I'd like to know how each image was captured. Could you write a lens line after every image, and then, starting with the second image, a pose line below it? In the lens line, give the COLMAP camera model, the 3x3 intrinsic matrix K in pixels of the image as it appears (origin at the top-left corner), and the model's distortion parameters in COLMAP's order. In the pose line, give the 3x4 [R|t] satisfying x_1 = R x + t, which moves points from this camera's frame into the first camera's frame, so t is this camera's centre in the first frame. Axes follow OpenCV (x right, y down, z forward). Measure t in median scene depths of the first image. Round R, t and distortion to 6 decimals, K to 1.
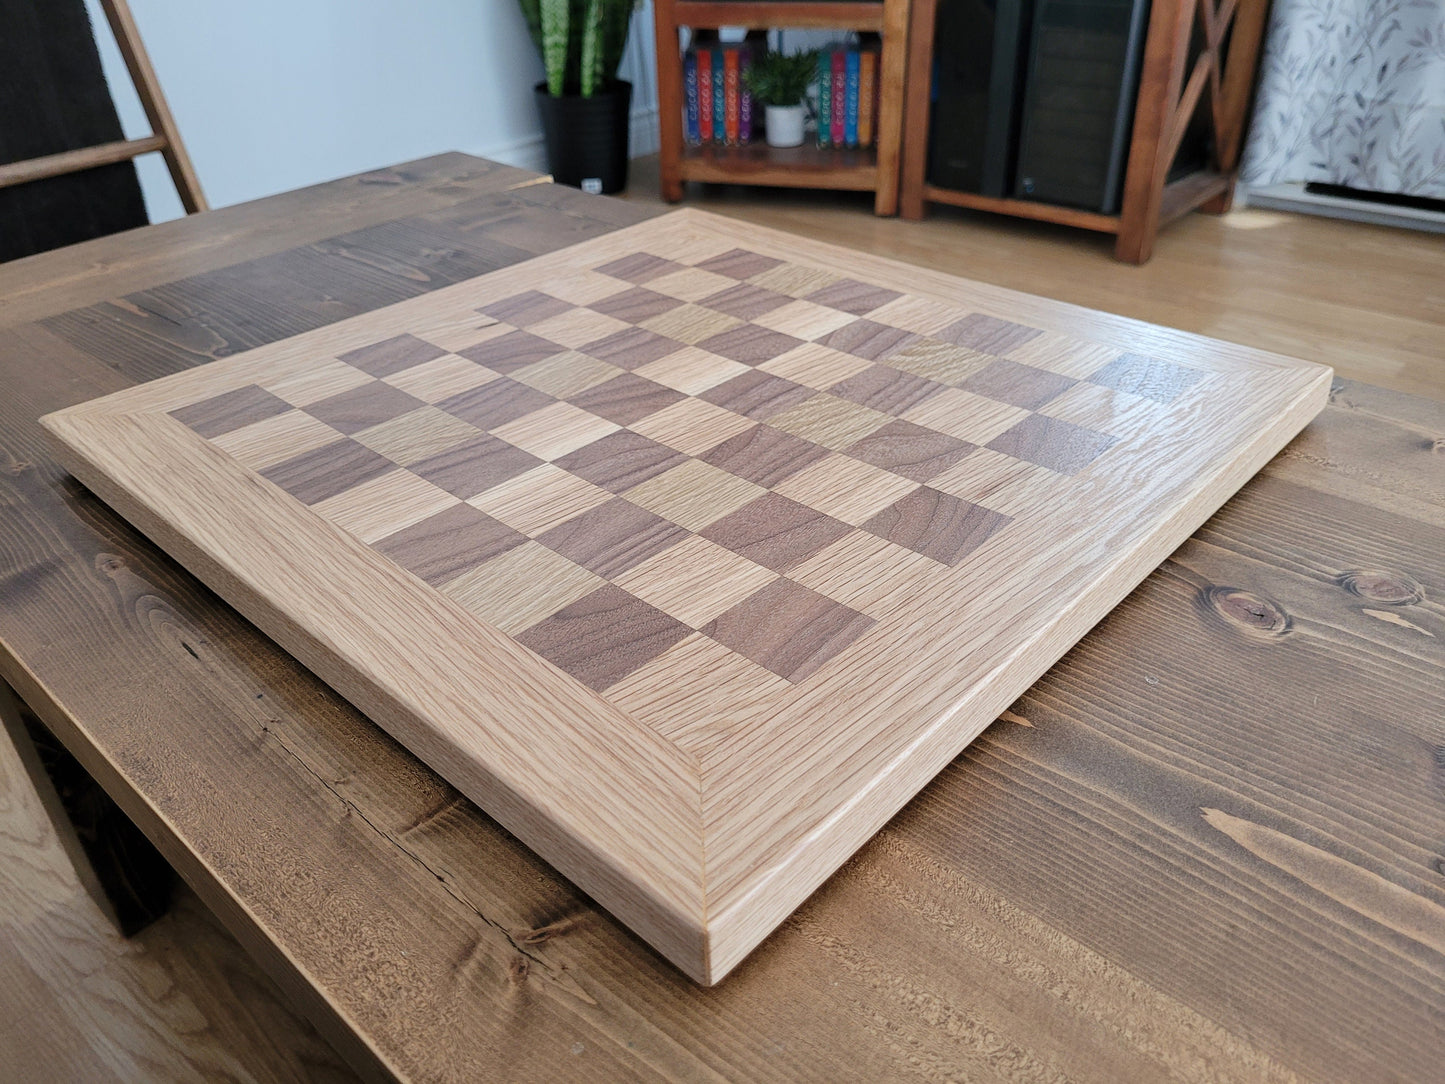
lens RADIAL K [[1197.4, 0, 722.5], [0, 1197.4, 542.0], [0, 0, 1]] dist [0.000240, -0.002277]
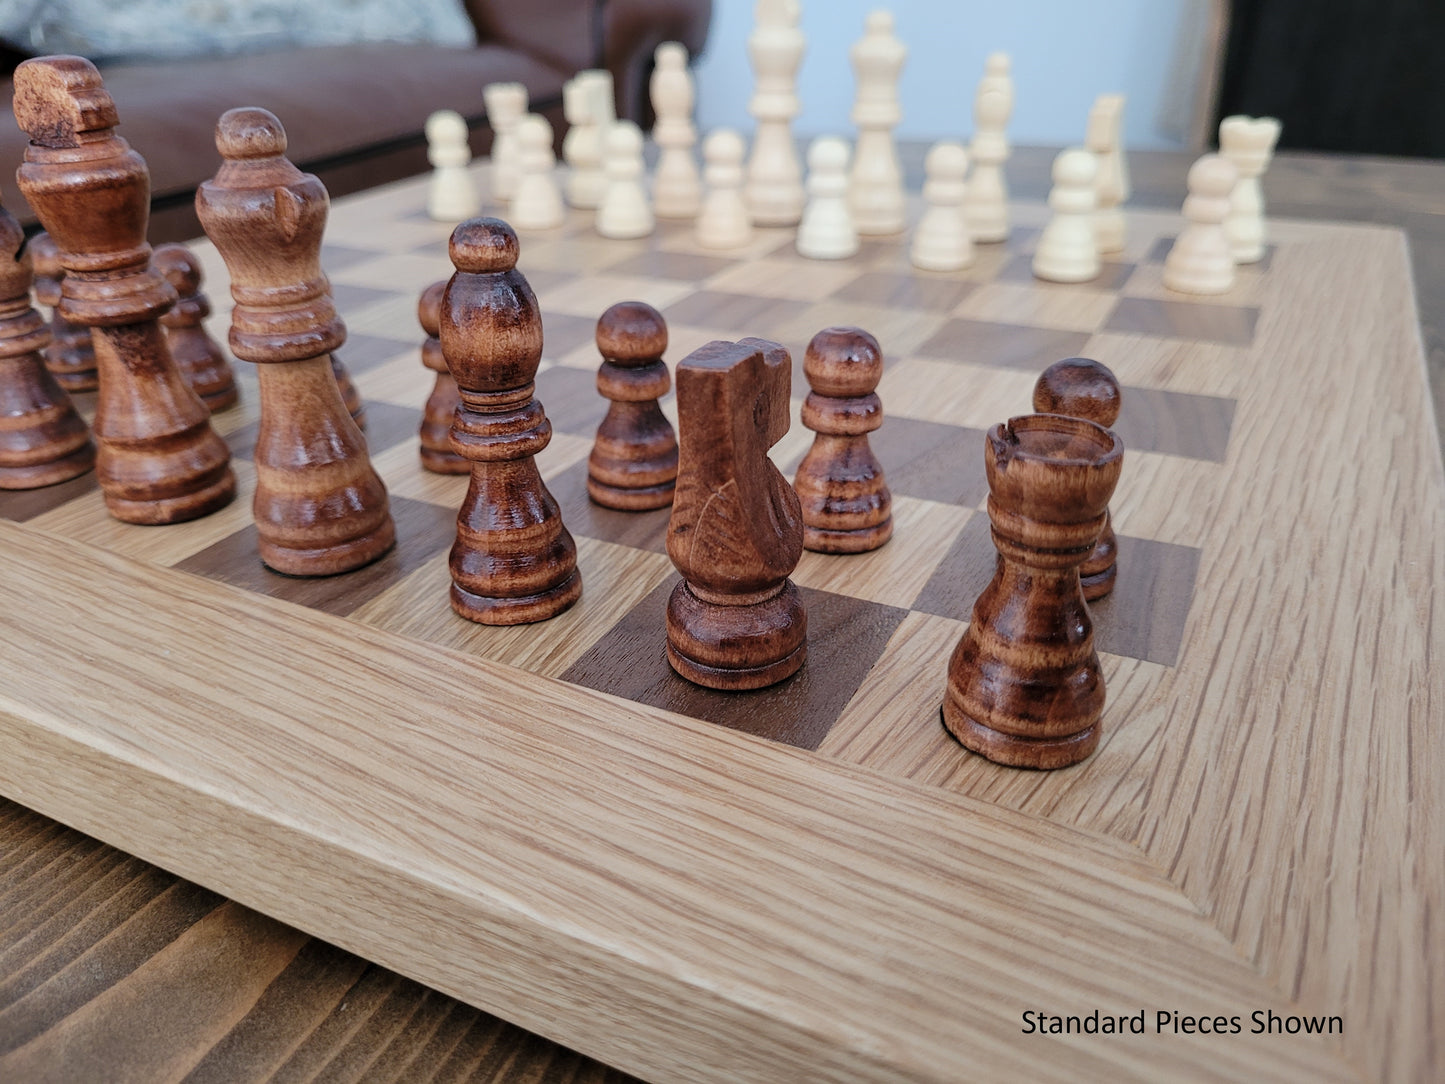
lens RADIAL K [[1203.4, 0, 722.5], [0, 1203.4, 516.3], [0, 0, 1]] dist [-0.019707, -0.009118]
pose [[0.956386, -0.119725, 0.266442, -0.182157], [0.148590, 0.984714, -0.090880, 0.054365], [-0.251488, 0.126507, 0.959557, 0.405752]]
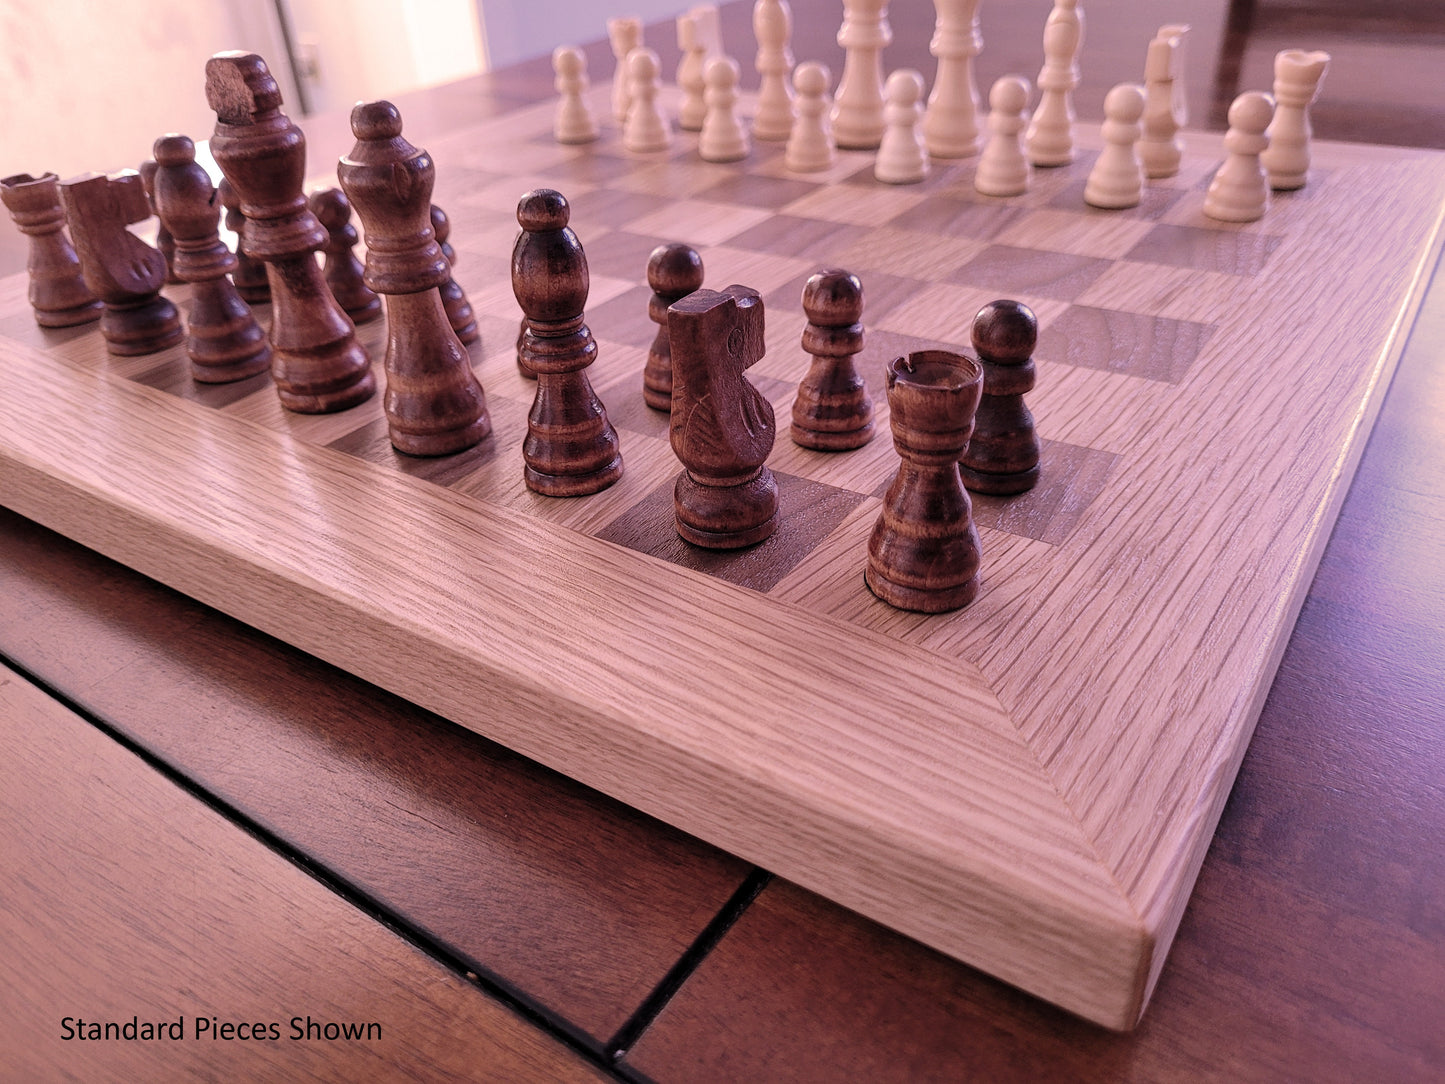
lens RADIAL K [[1197.4, 0, 722.5], [0, 1197.4, 542.0], [0, 0, 1]] dist [0.000240, -0.002277]
pose [[0.985887, -0.109516, 0.126623, -0.148288], [0.110372, 0.993890, 0.000257, 0.070859], [-0.125877, 0.013722, 0.991951, 0.274039]]
